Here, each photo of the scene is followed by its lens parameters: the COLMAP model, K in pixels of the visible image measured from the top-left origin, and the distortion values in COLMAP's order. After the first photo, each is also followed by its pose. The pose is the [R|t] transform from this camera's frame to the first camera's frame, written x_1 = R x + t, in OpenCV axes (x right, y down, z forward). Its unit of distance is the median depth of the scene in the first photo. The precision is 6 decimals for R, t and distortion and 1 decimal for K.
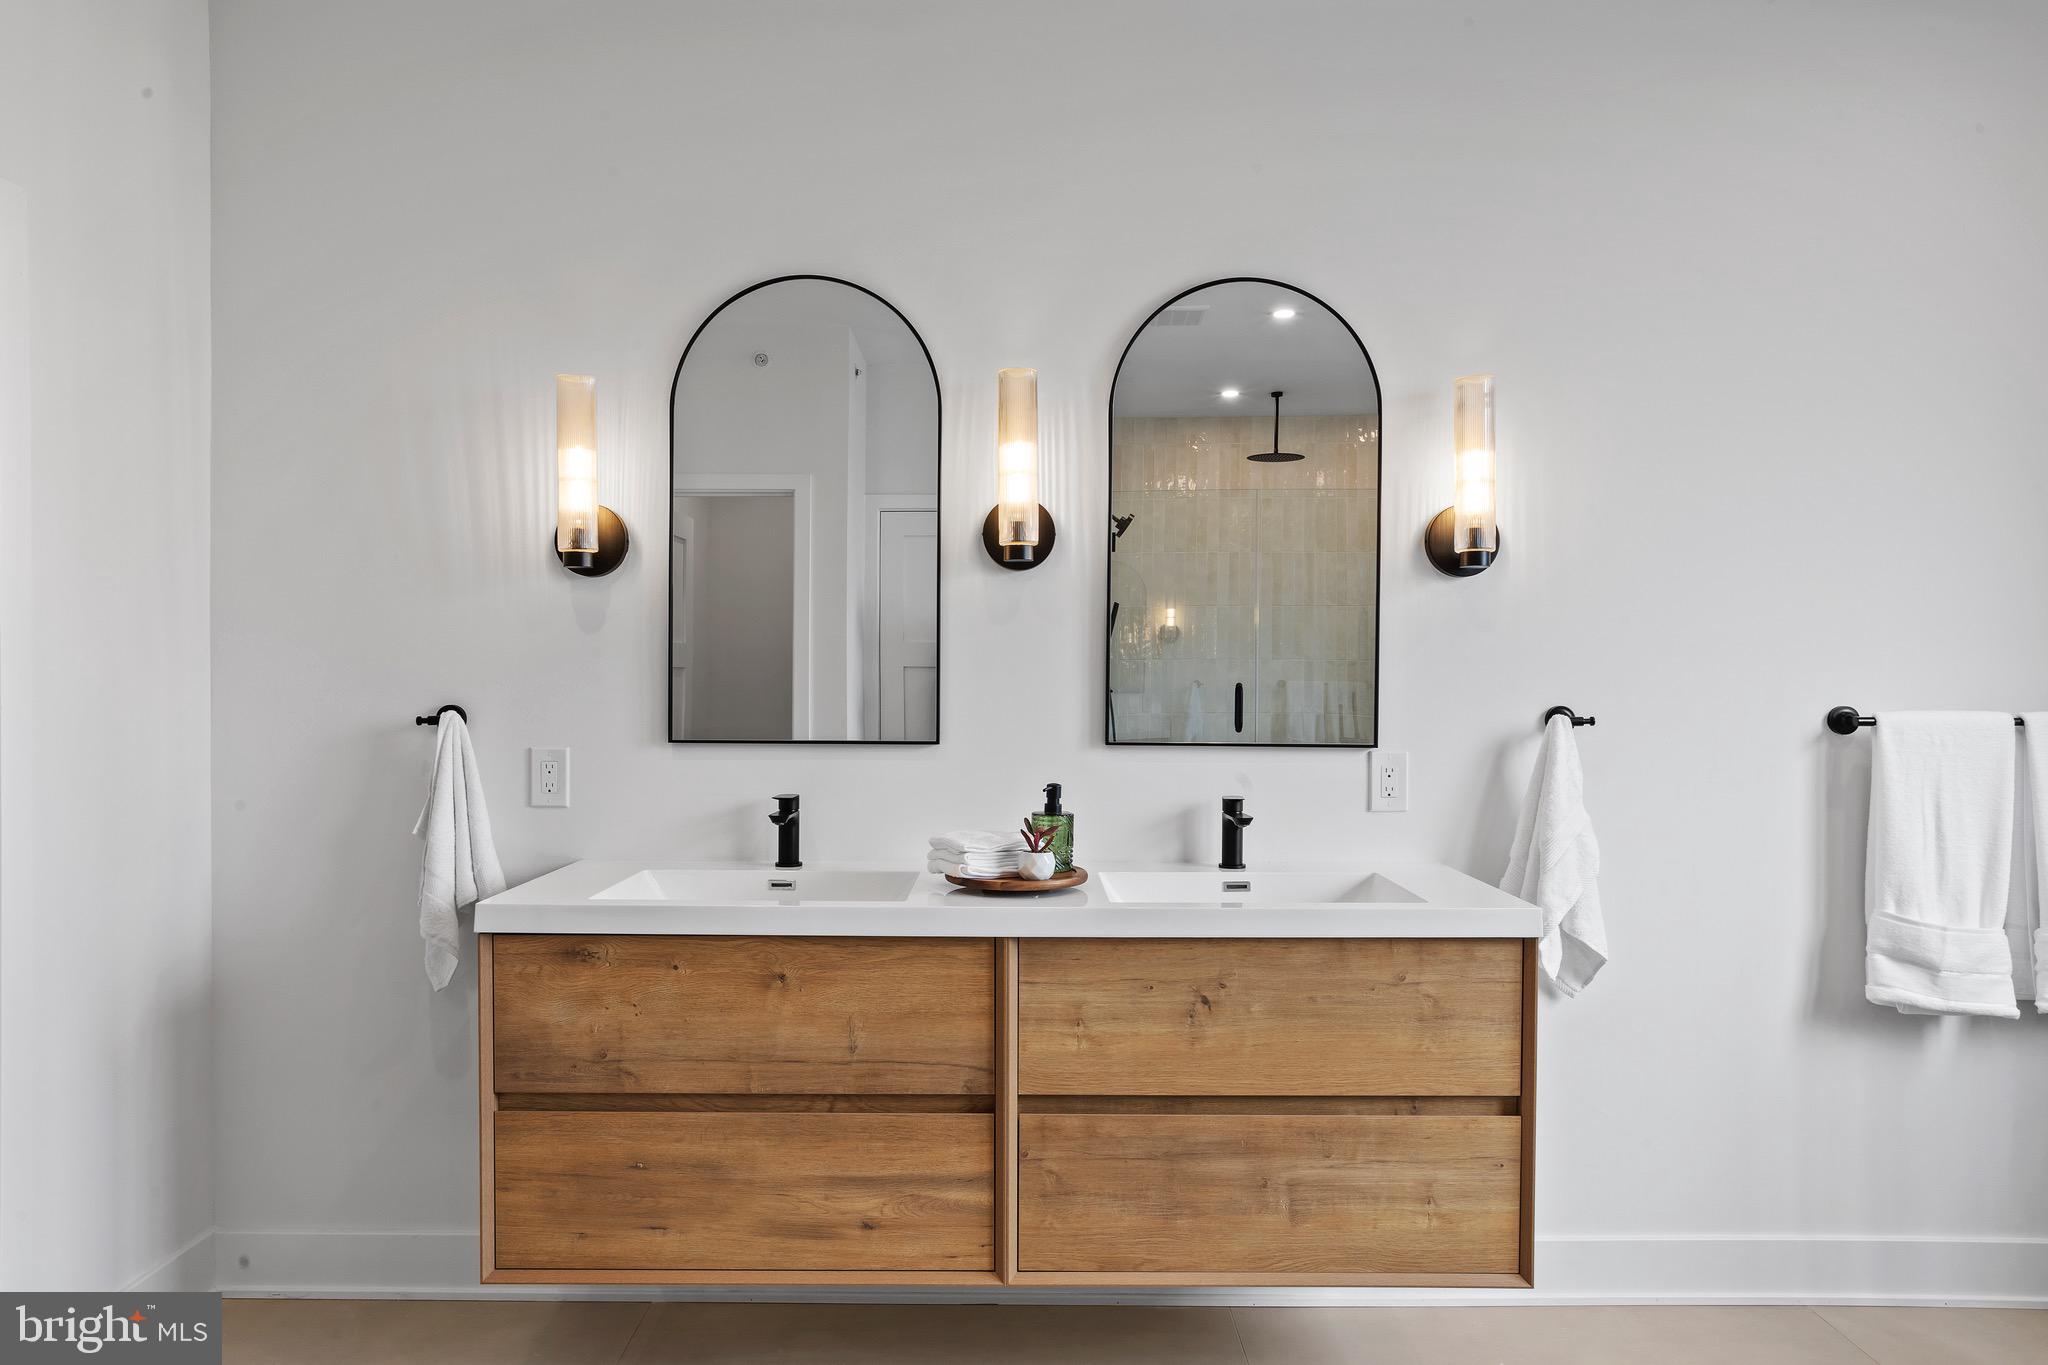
lens RADIAL K [[1229.9, 0, 989.6], [0, 1229.9, 687.2], [0, 0, 1]] dist [-0.006898, -0.000412]
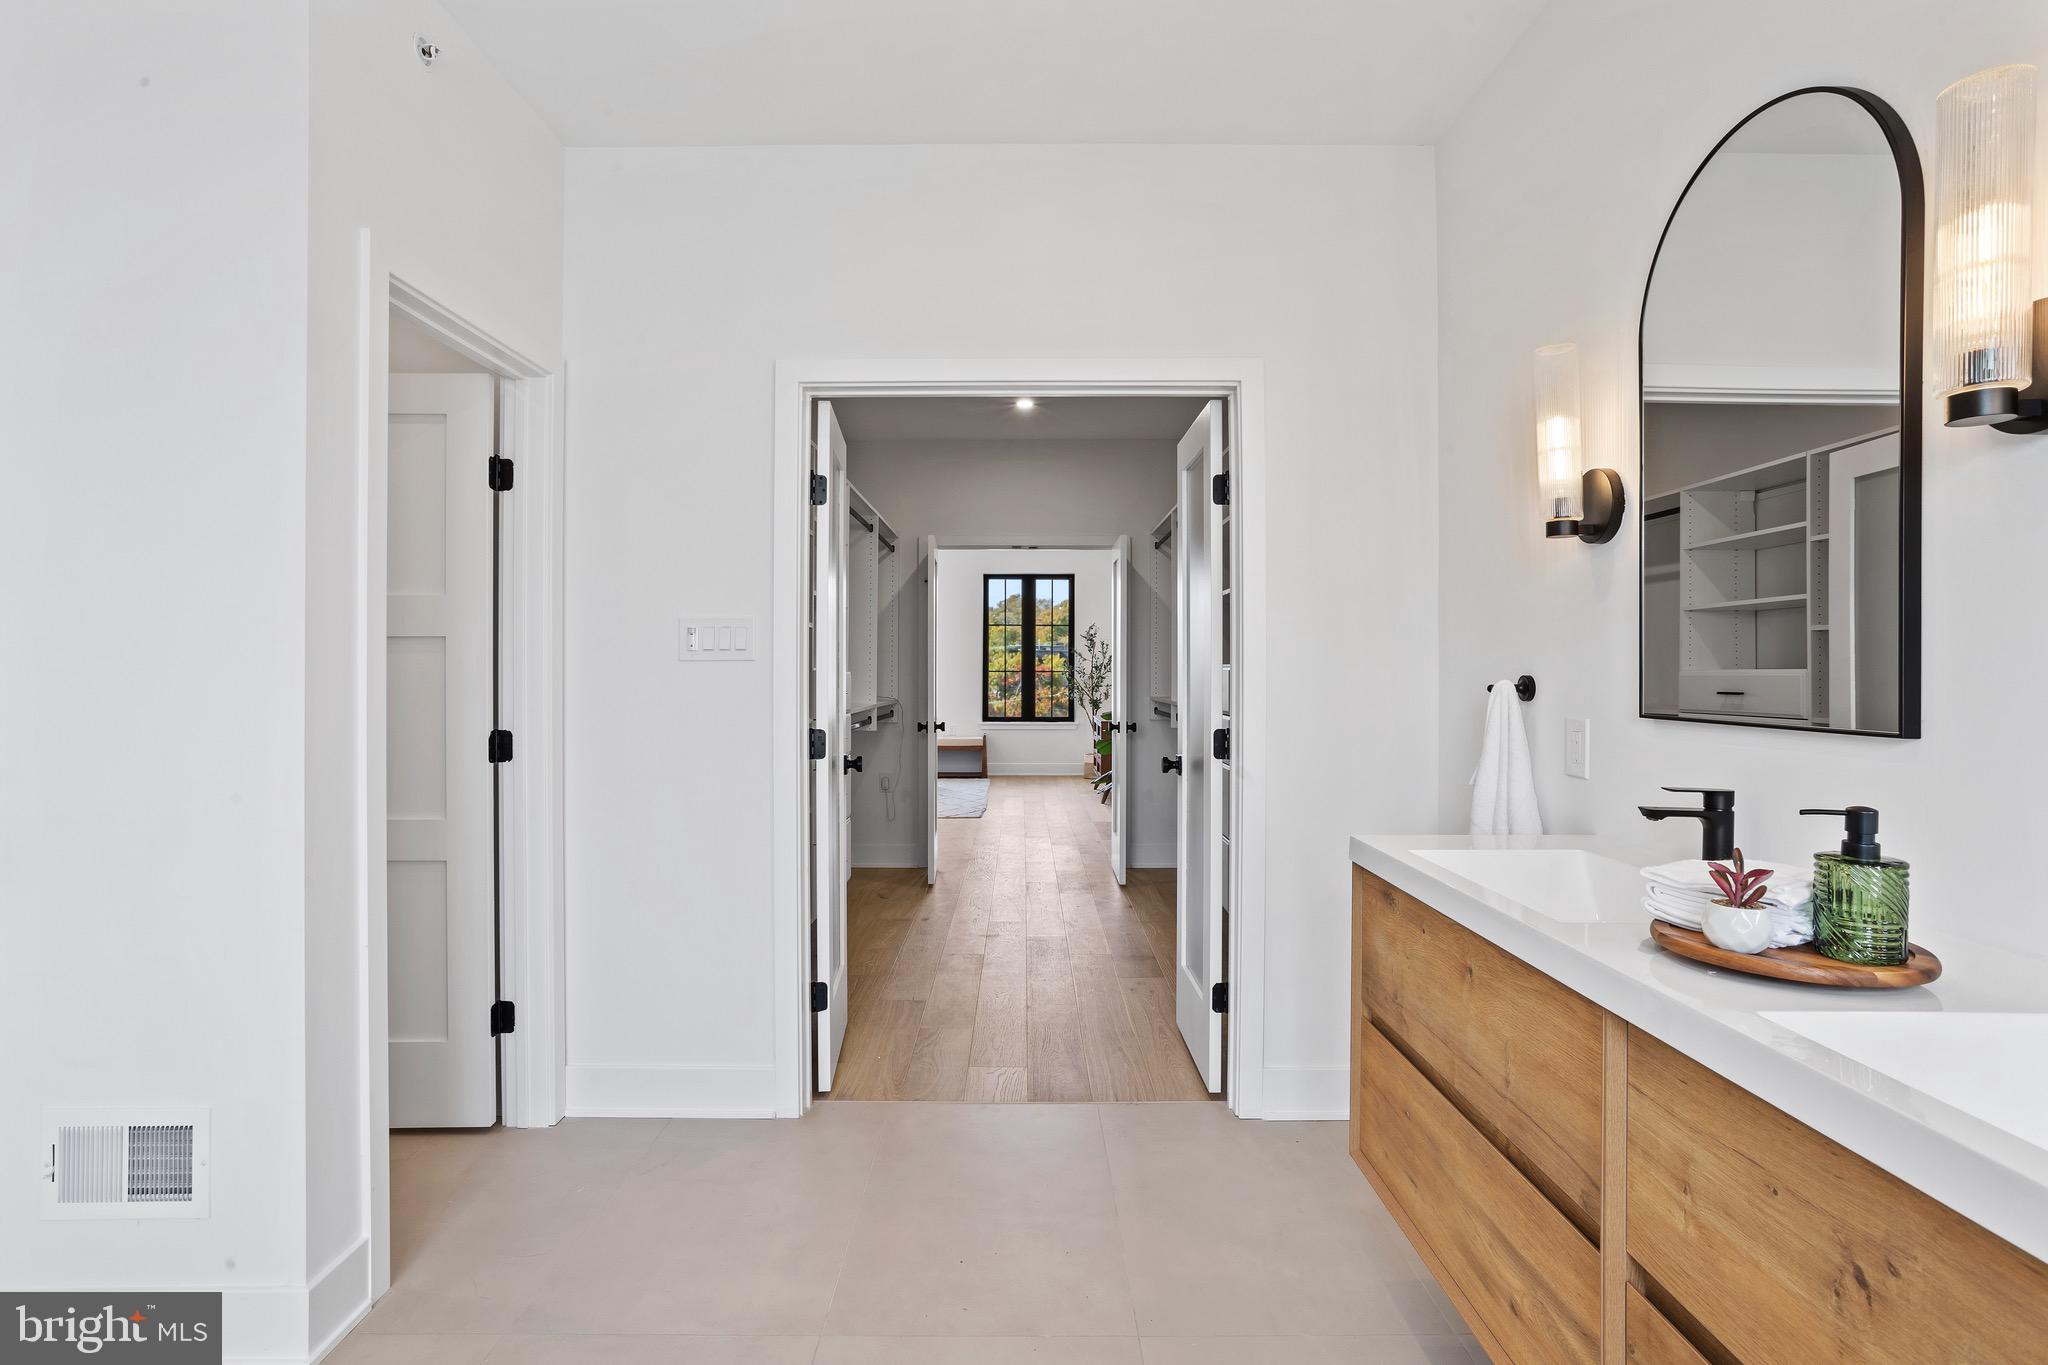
lens RADIAL K [[1018.5, 0, 1017.4], [0, 1018.5, 671.3], [0, 0, 1]] dist [-0.057089, 0.036685]
pose [[0.013167, -0.001301, -0.999912, 0.557069], [-0.013617, 0.999906, -0.001480, 0.024382], [0.999821, 0.013635, 0.013148, 0.662095]]
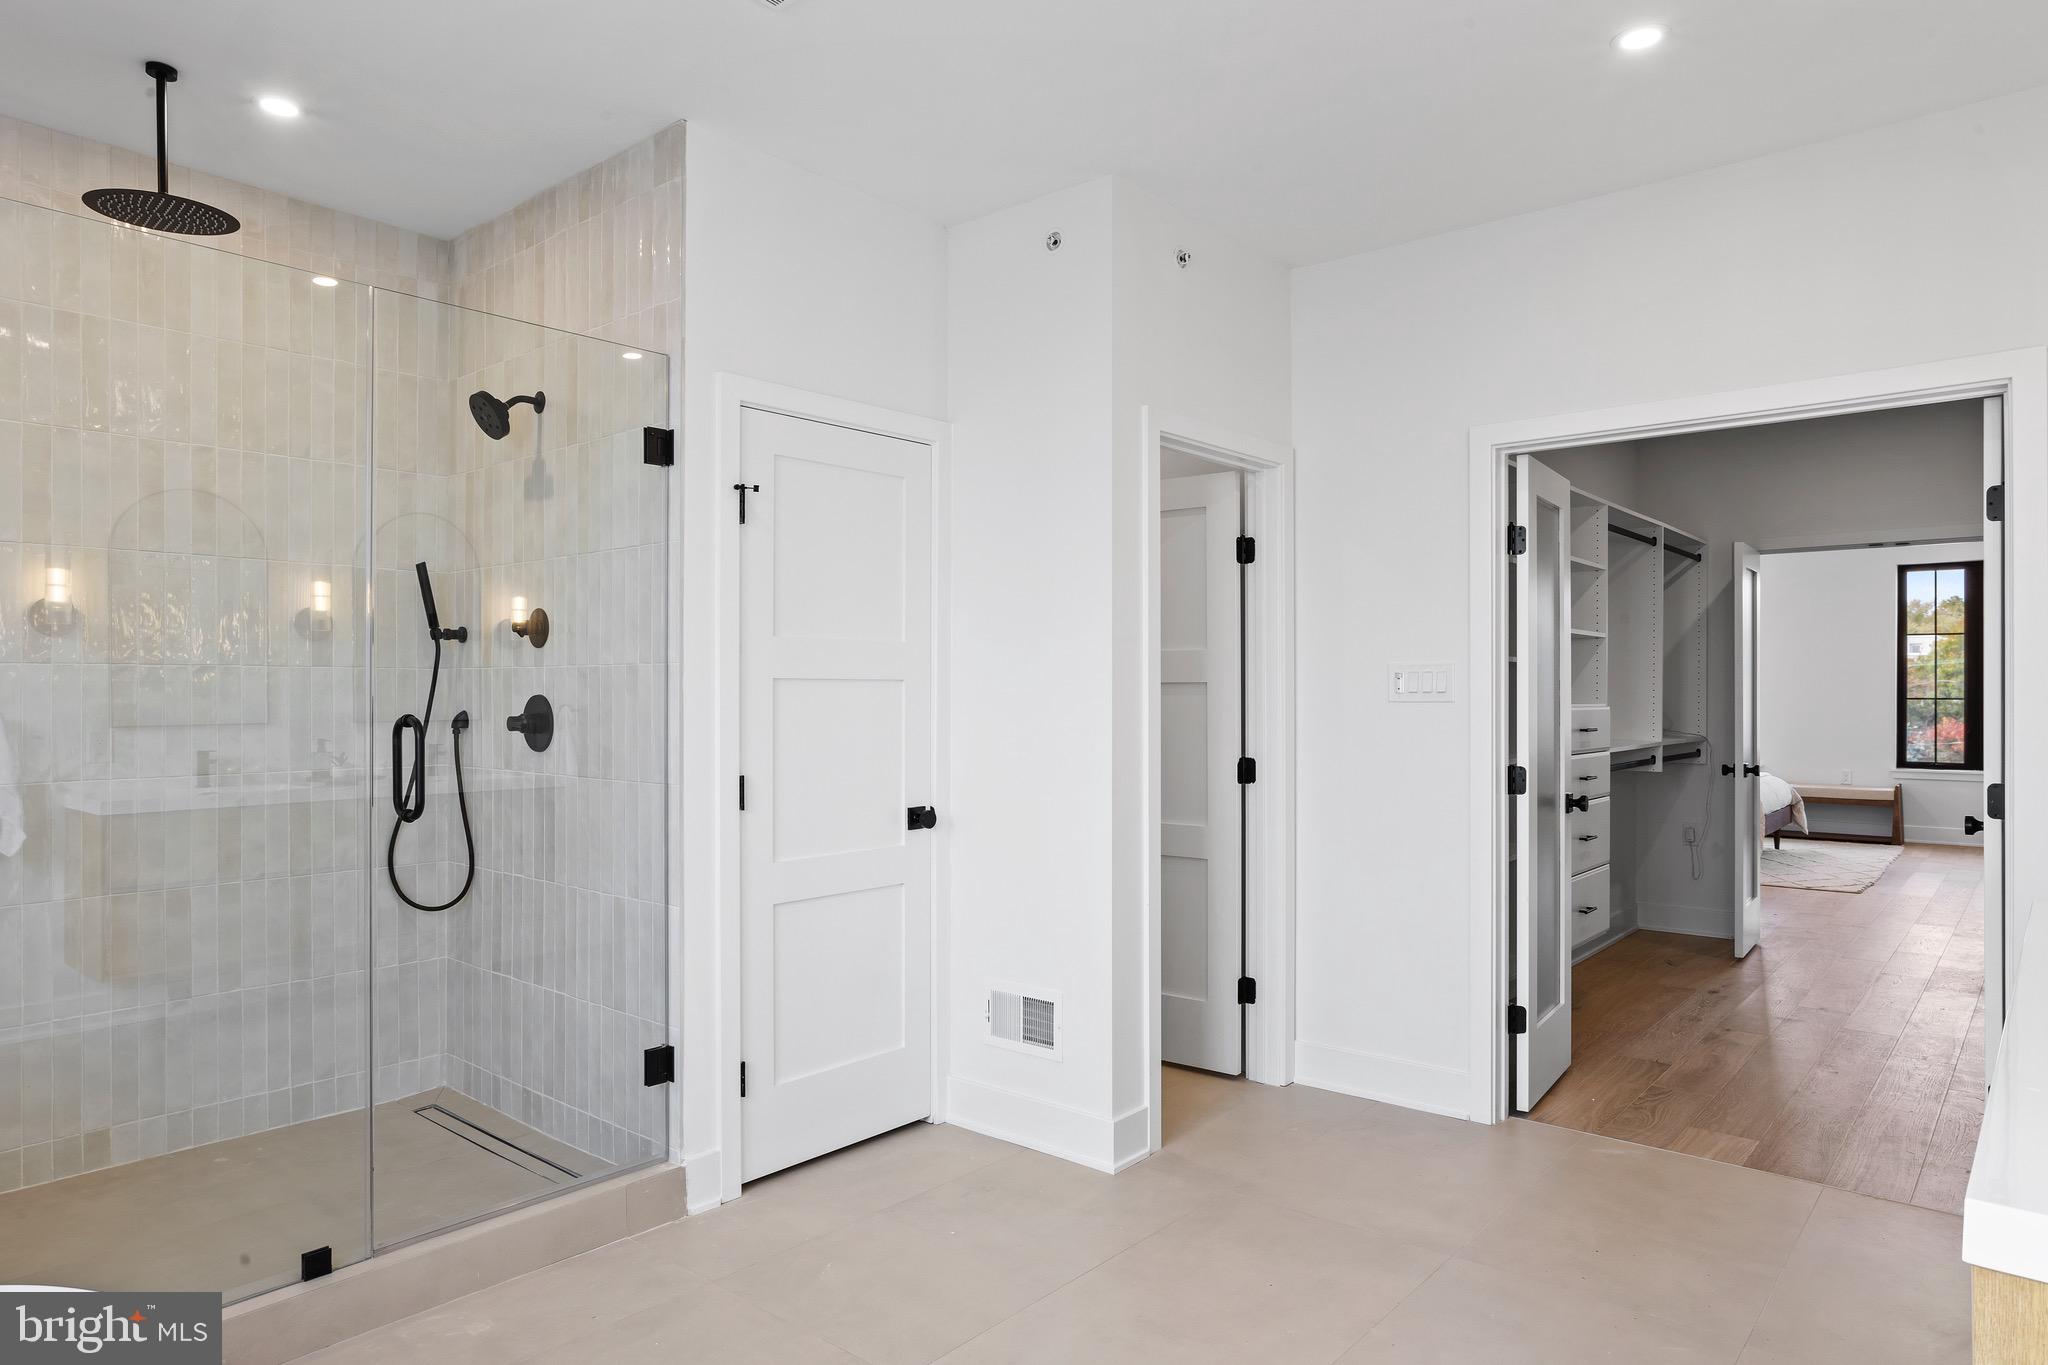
lens RADIAL K [[1229.9, 0, 989.6], [0, 1229.9, 687.2], [0, 0, 1]] dist [-0.006898, -0.000412]
pose [[-0.655162, -0.003472, -0.755480, 0.918990], [-0.008875, 0.999956, 0.003101, -0.001457], [0.755436, 0.008737, -0.655164, 0.927487]]
